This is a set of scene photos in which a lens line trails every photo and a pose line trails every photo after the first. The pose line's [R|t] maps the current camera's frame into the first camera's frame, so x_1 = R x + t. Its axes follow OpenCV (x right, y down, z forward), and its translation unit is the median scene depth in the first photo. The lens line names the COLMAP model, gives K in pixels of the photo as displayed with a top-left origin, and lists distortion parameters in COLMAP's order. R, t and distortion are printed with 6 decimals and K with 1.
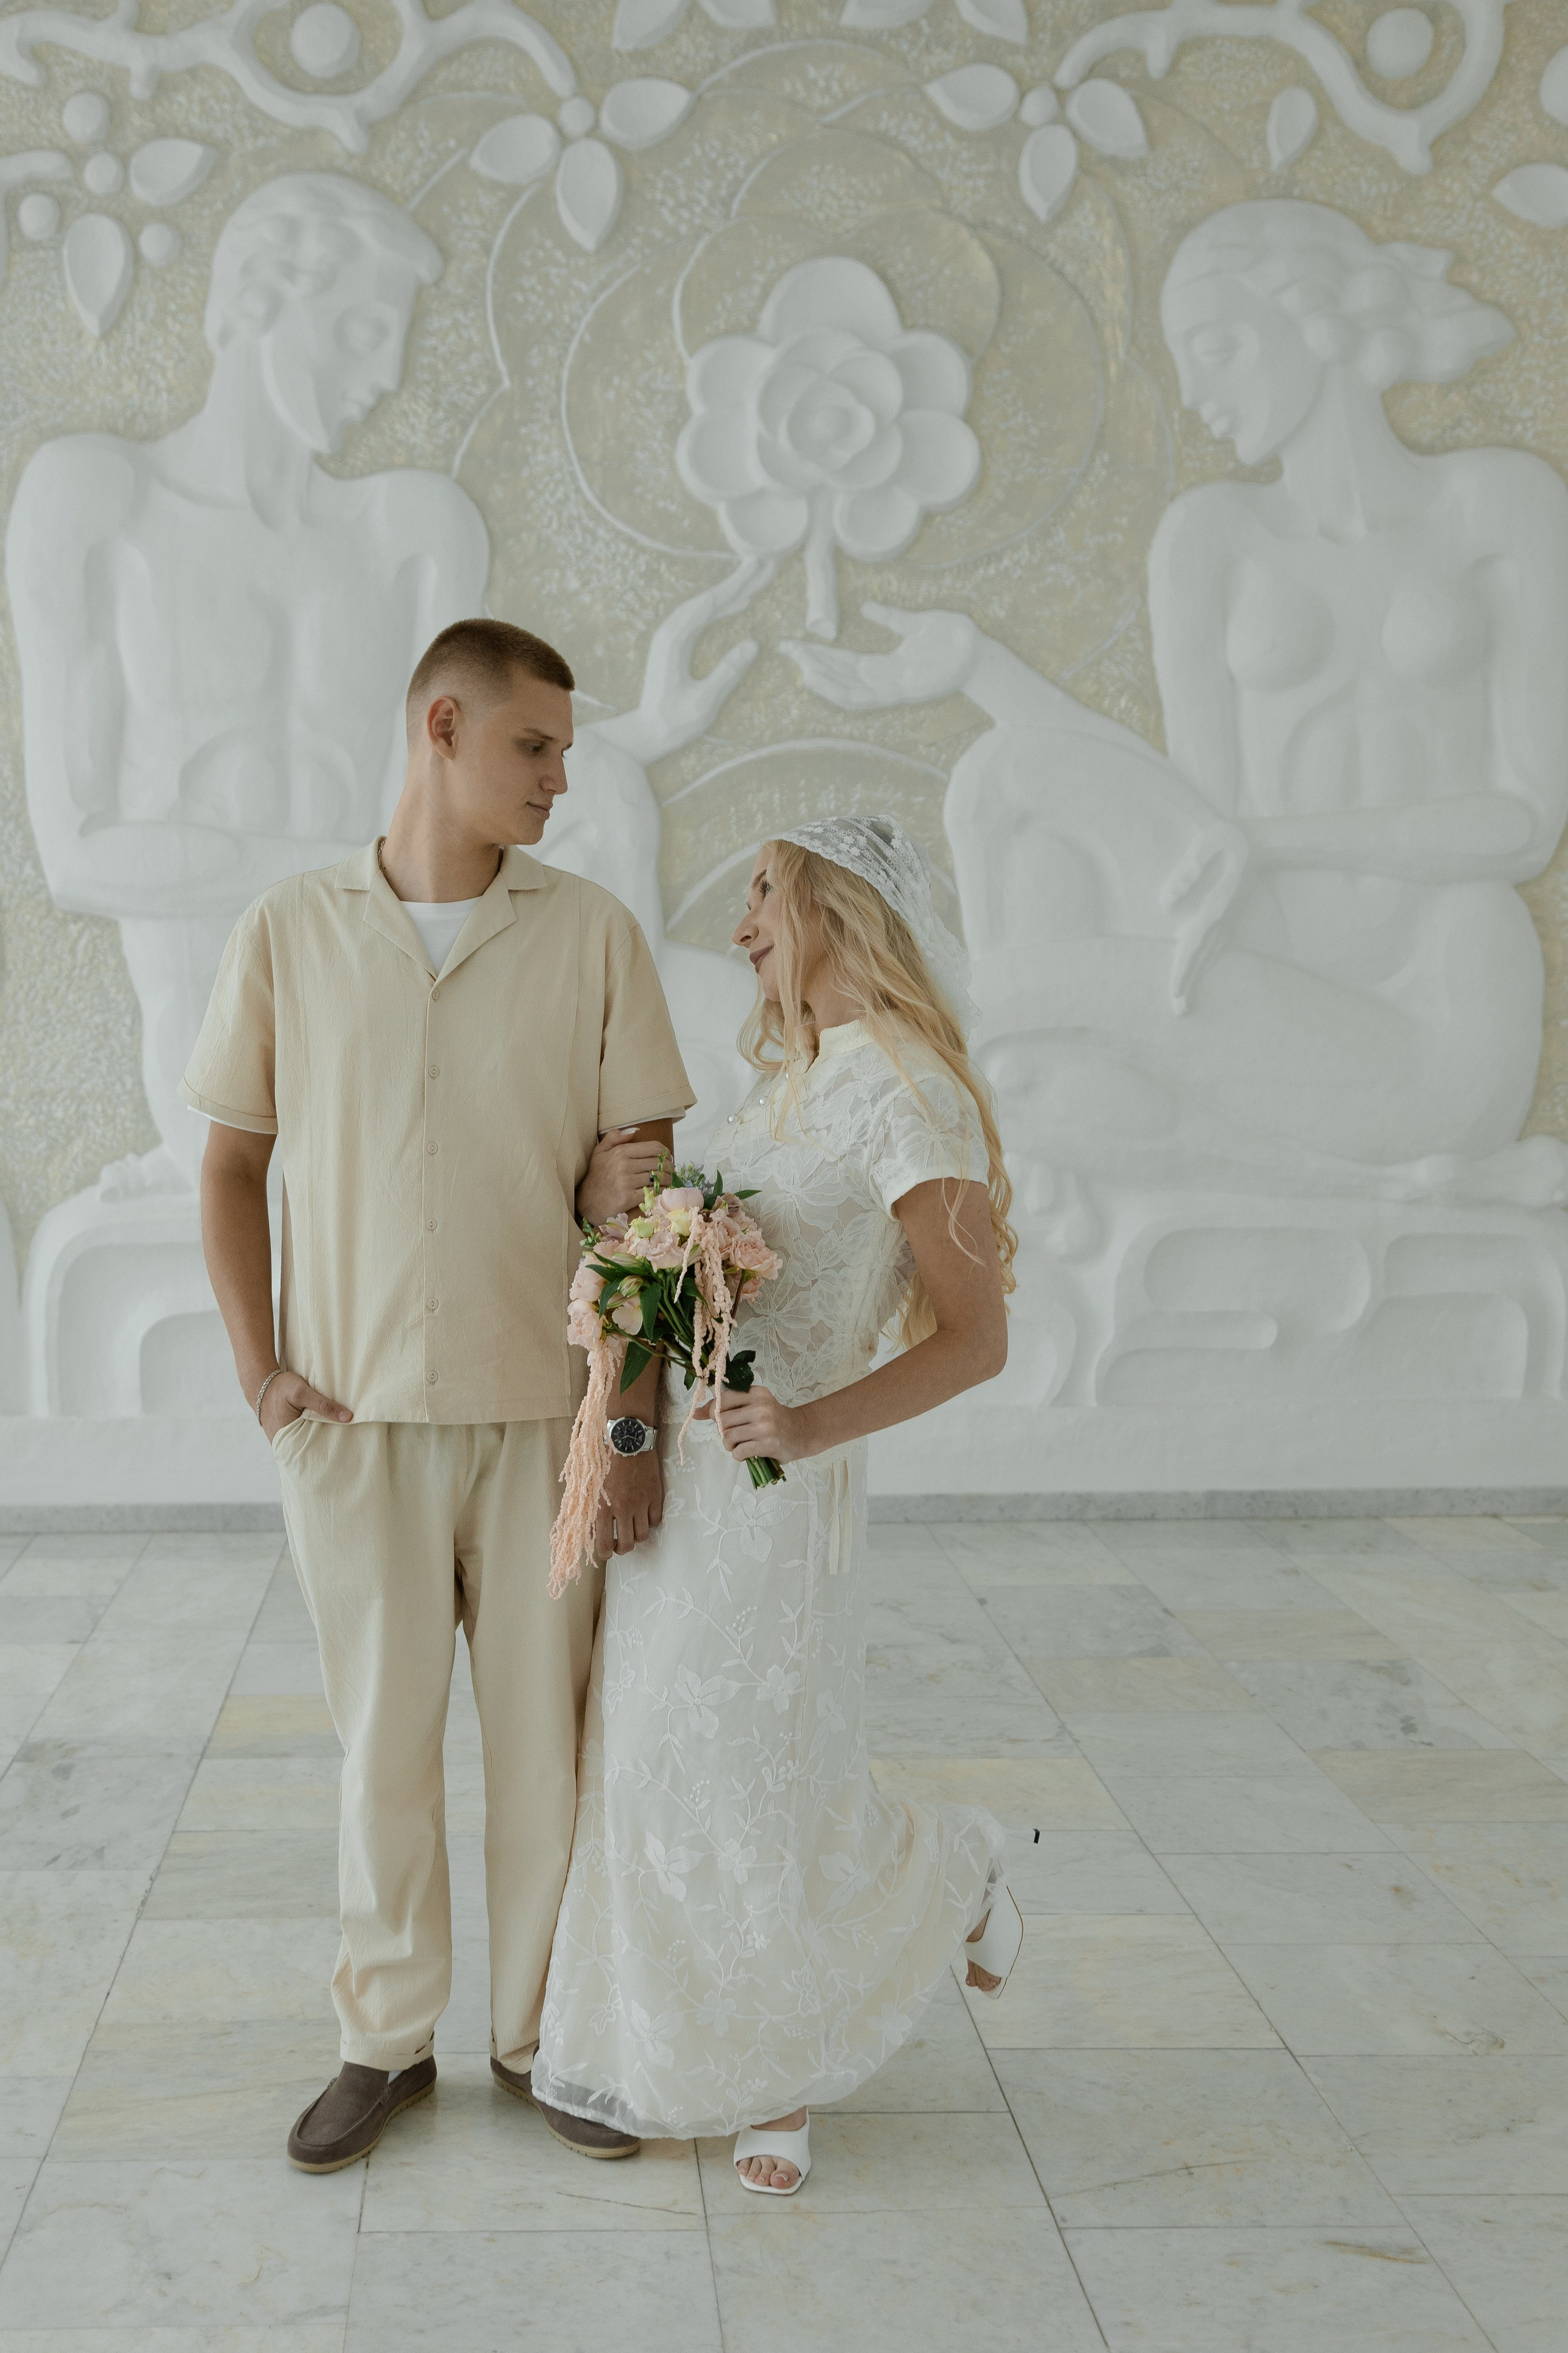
lens RADIAL K [[4220.3, 0, 784.0], [0, 4220.3, 1176.5], [0, 0, 1]] dist [-0.002914, 0.012939]
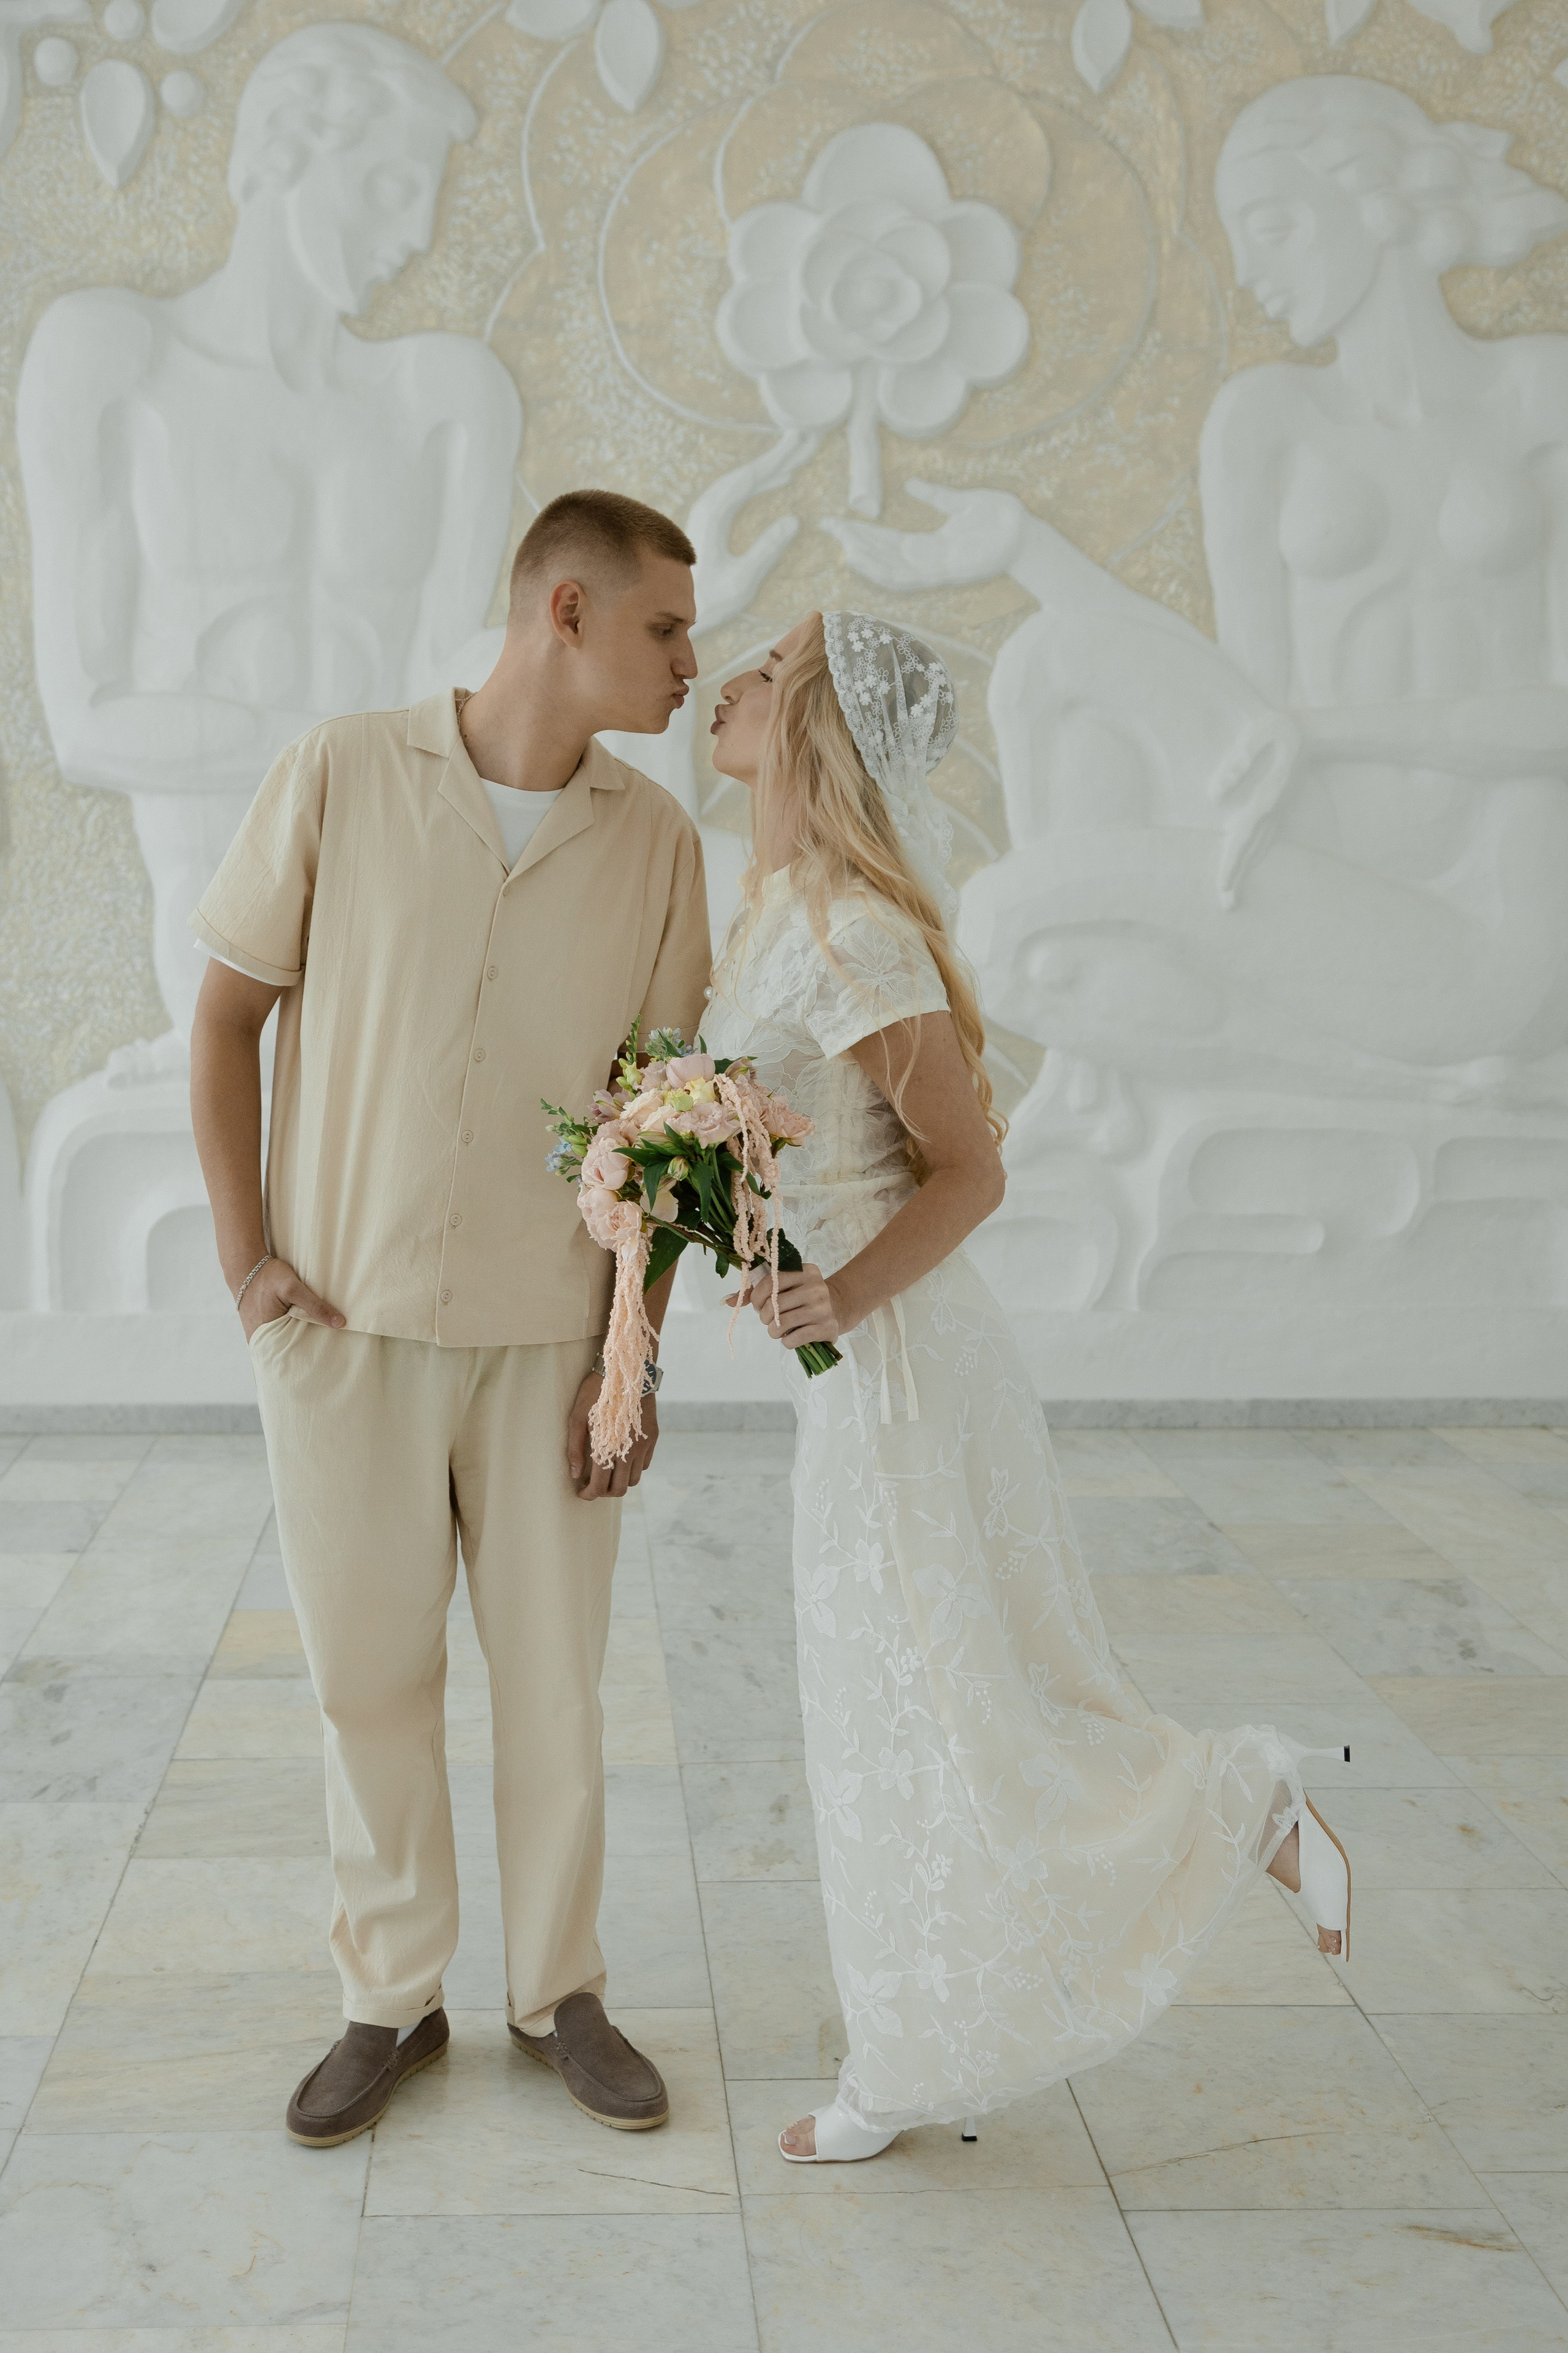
lens RADIAL K [[2829.9, 0, 780.4], [0, 2829.9, 1070.1], [0, 0, 1]] dist [0.001908, -0.005725]
pose [[0.999339, 0.012110, 0.034266, -0.031082], [-0.012300, 0.999910, 0.005342, -0.003424], [-0.034198, -0.005760, 0.999398, 0.349980]]
